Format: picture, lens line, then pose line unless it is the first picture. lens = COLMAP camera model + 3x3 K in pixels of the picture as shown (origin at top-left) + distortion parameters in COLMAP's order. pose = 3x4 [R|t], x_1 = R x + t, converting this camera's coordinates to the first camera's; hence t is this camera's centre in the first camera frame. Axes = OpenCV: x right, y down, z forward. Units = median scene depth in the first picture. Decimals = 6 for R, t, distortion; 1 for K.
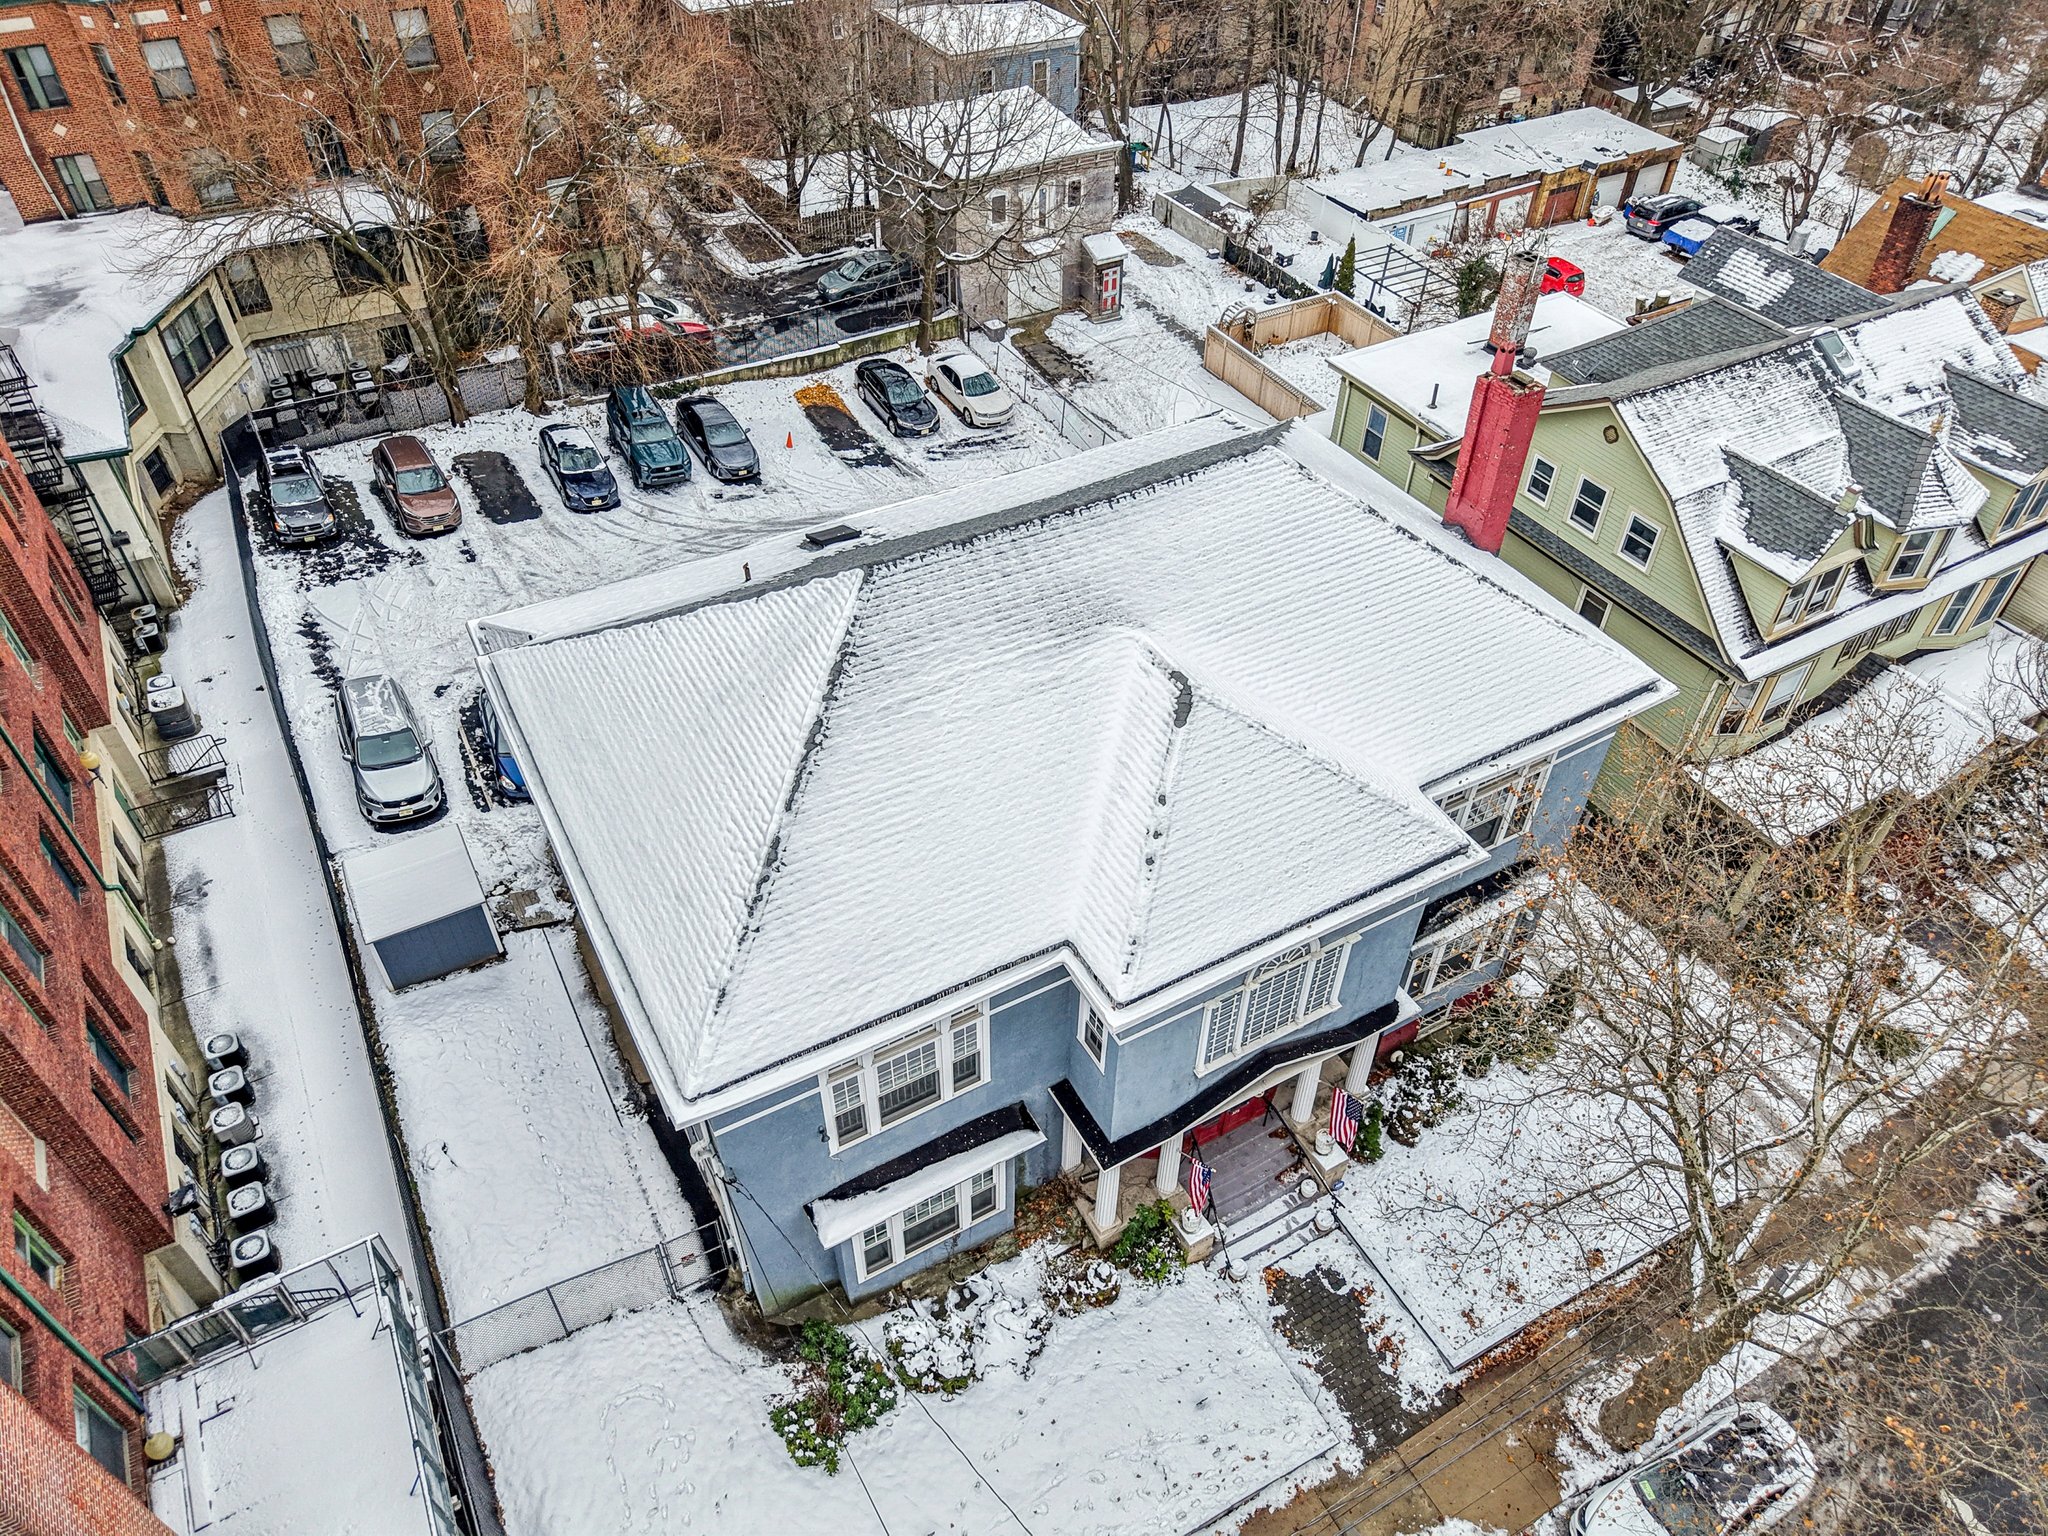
lens RADIAL K [[1370.8, 0, 1019.9], [0, 1370.8, 781.7], [0, 0, 1]] dist [0.017066, -0.019159]
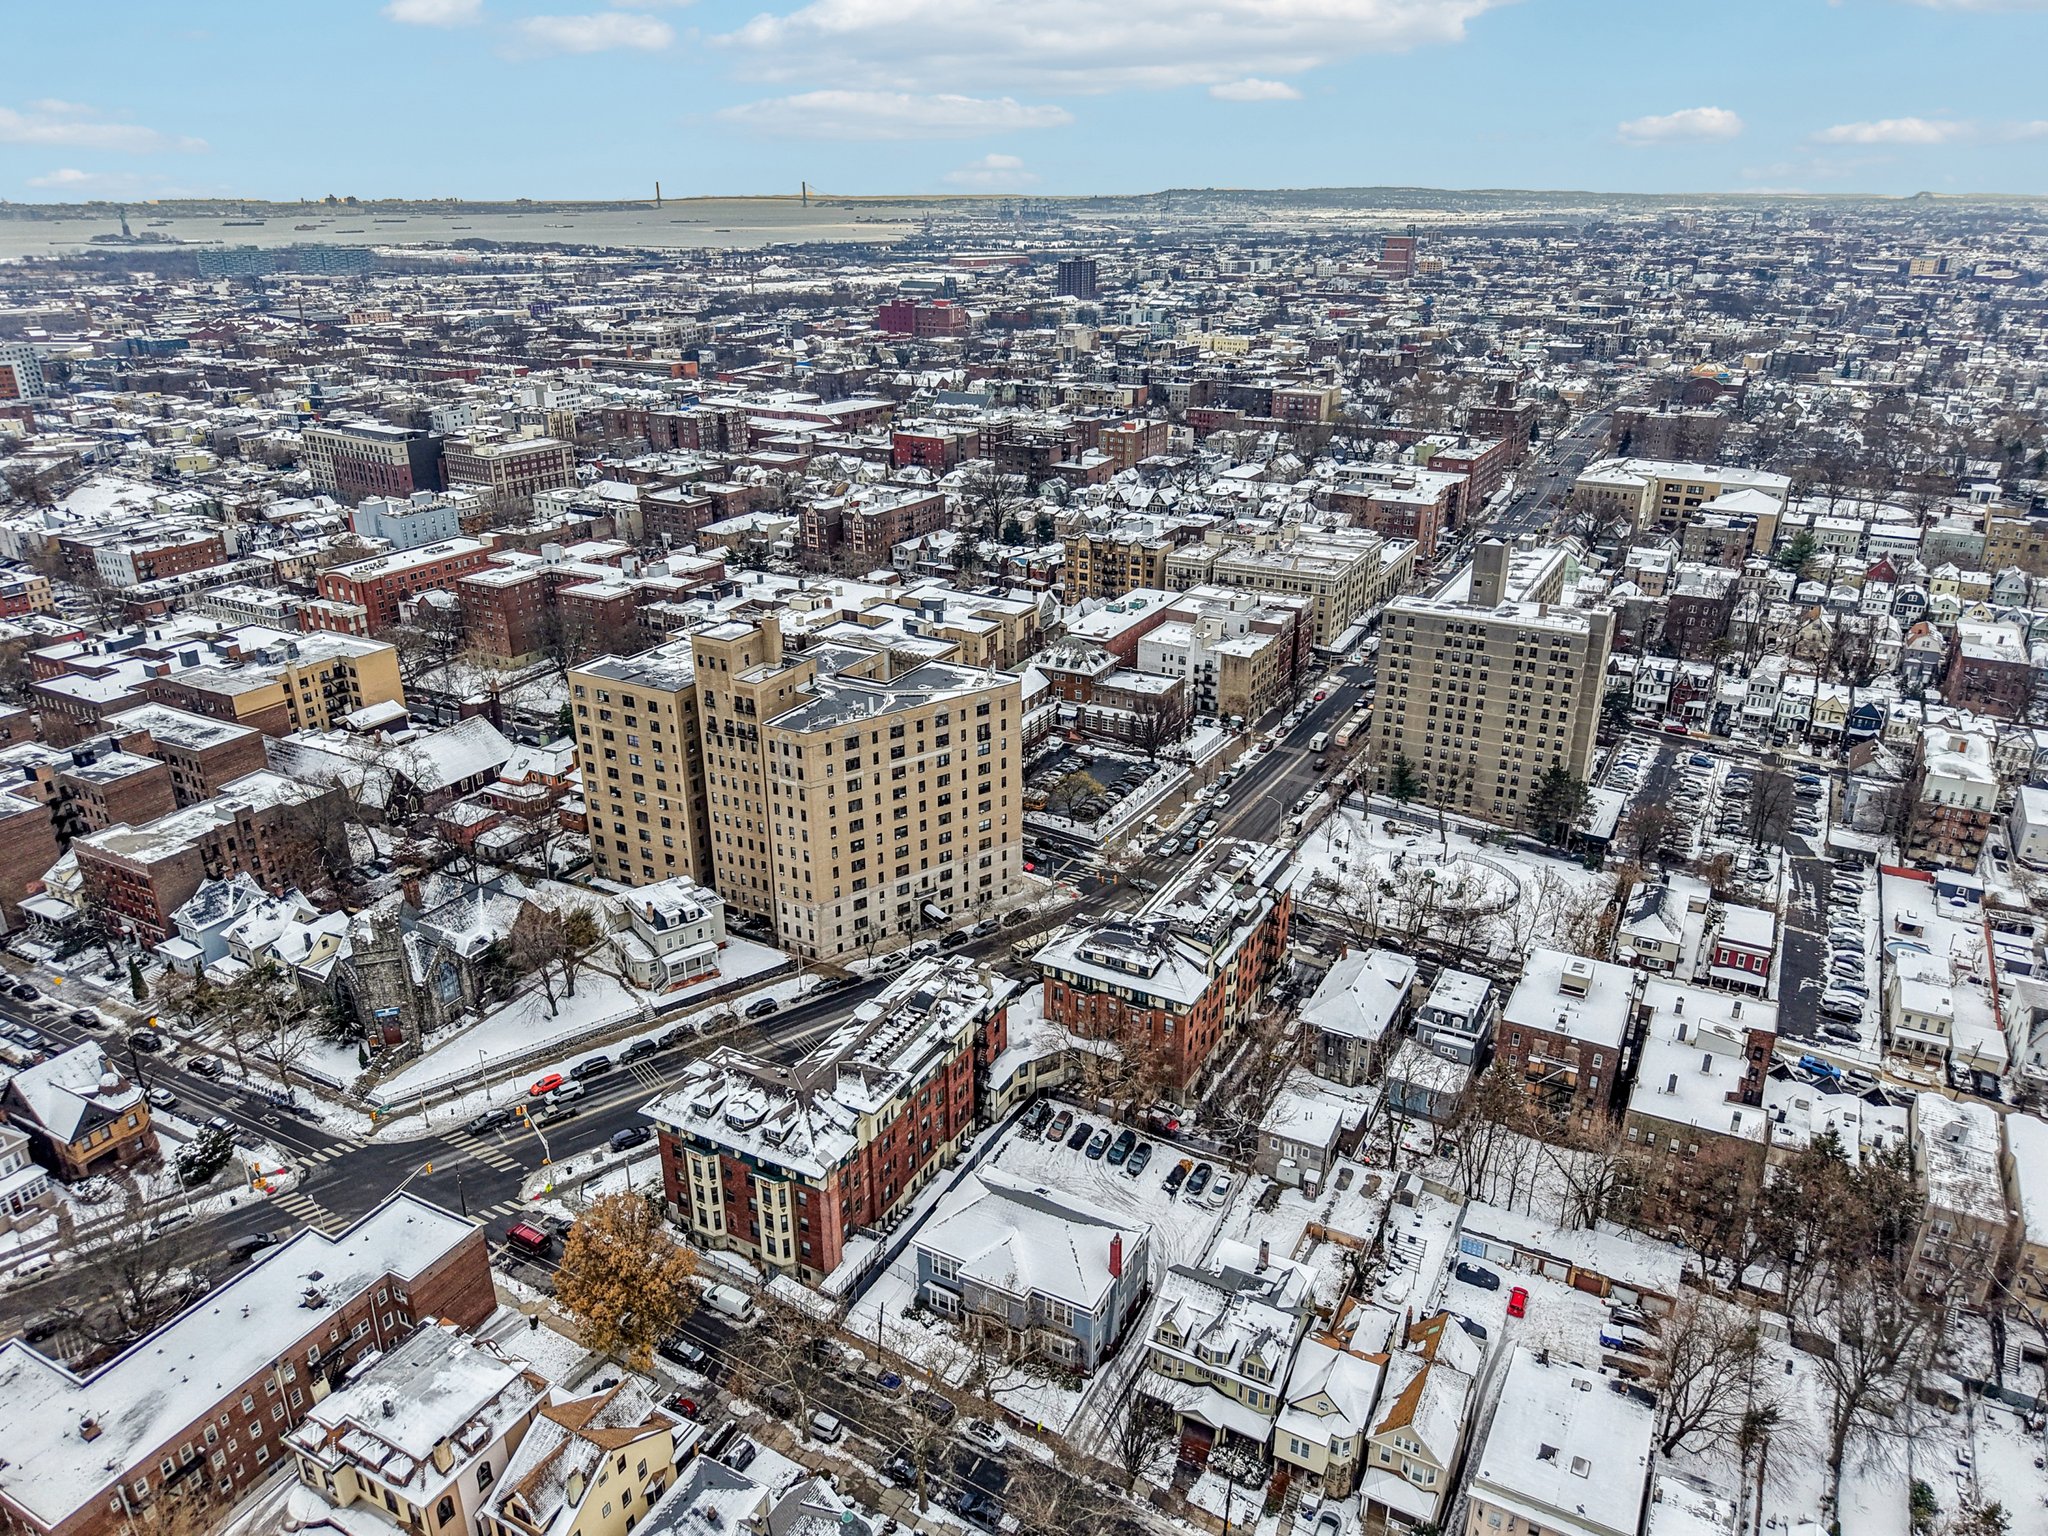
lens RADIAL K [[1370.8, 0, 1019.9], [0, 1370.8, 781.7], [0, 0, 1]] dist [0.017066, -0.019159]
pose [[0.542512, 0.325090, -0.774595, 3.476042], [-0.577402, 0.814045, -0.062755, -1.139944], [0.610154, 0.481298, 0.629336, -3.094127]]
